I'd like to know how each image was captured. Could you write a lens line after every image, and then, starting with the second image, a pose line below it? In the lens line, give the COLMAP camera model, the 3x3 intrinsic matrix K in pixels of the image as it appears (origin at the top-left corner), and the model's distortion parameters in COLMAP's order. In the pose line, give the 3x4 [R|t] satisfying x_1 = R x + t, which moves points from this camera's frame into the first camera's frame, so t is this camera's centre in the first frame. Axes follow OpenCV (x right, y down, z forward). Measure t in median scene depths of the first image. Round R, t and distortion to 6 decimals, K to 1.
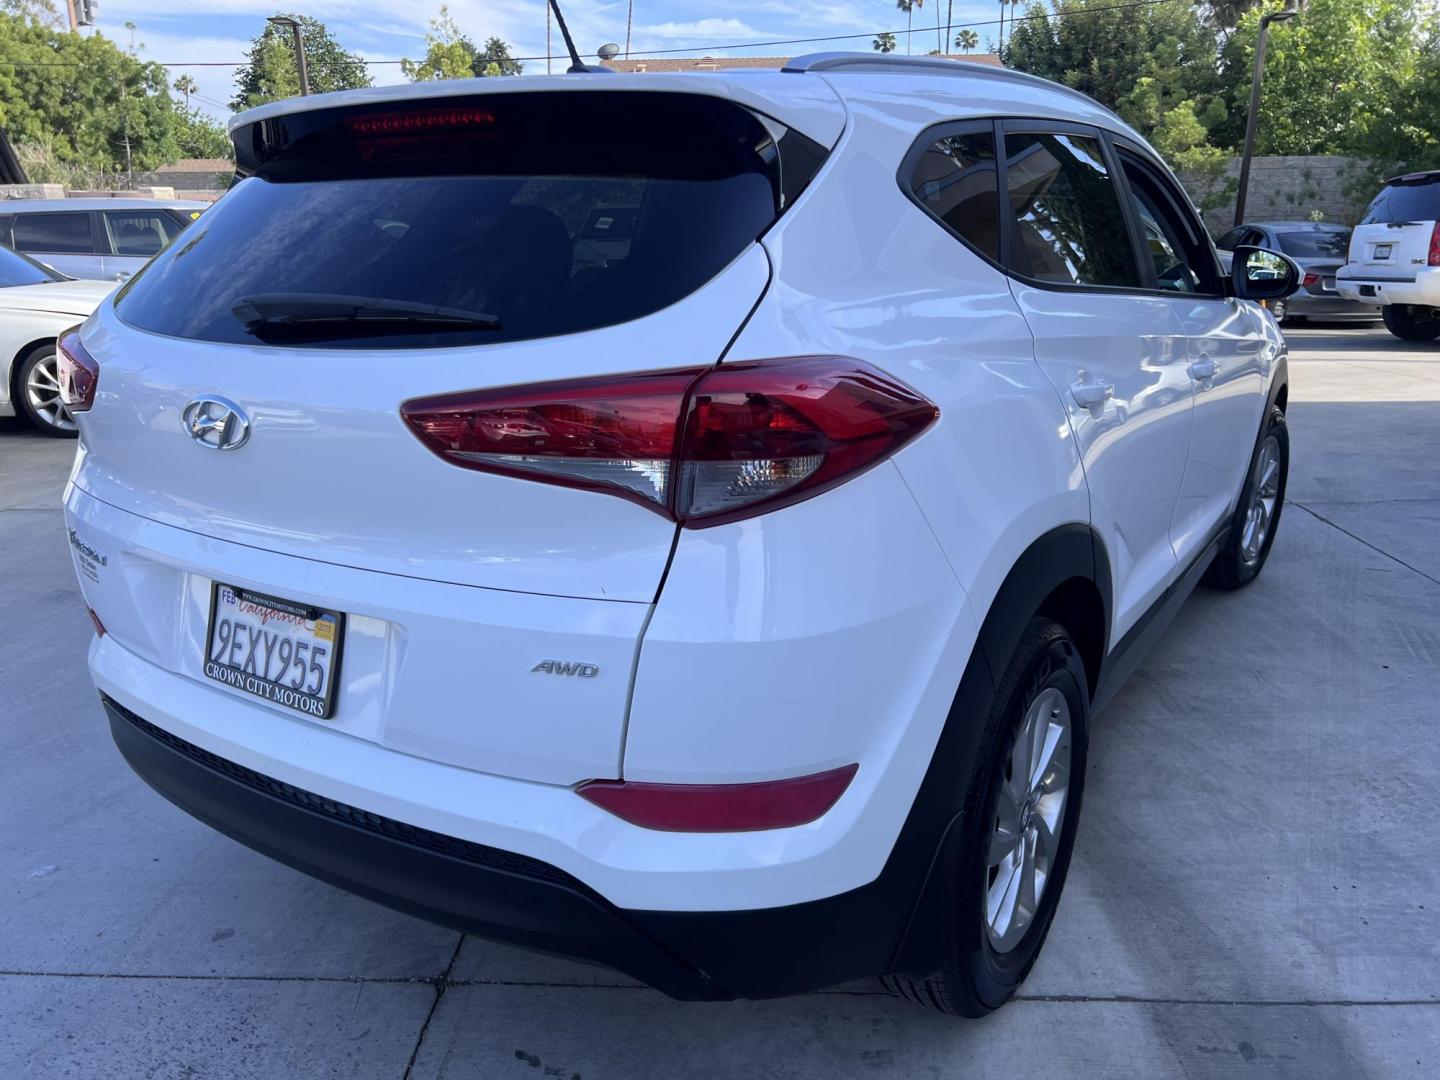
lens RADIAL K [[1195.0, 0, 720.0], [0, 1195.0, 540.0], [0, 0, 1]] dist [0.058385, -0.094345]
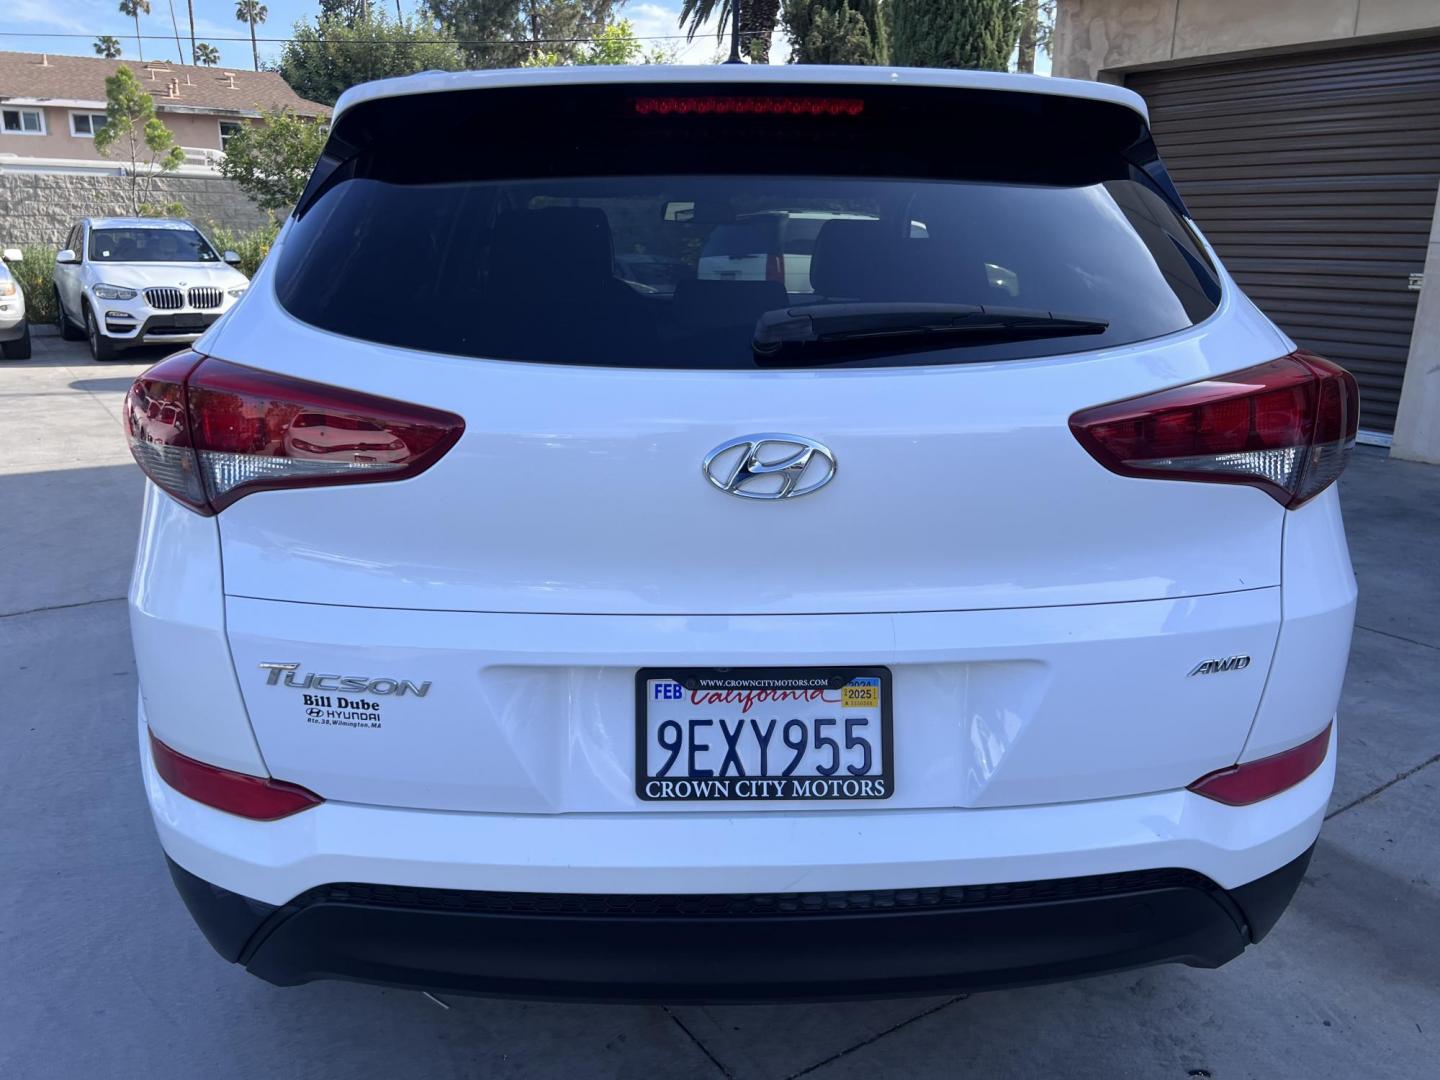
lens RADIAL K [[1195.0, 0, 720.0], [0, 1195.0, 540.0], [0, 0, 1]] dist [0.058385, -0.094345]
pose [[0.786030, -0.128534, 0.604679, -0.849465], [0.143273, 0.989391, 0.024069, -0.065078], [-0.601357, 0.067715, 0.796106, 0.353903]]
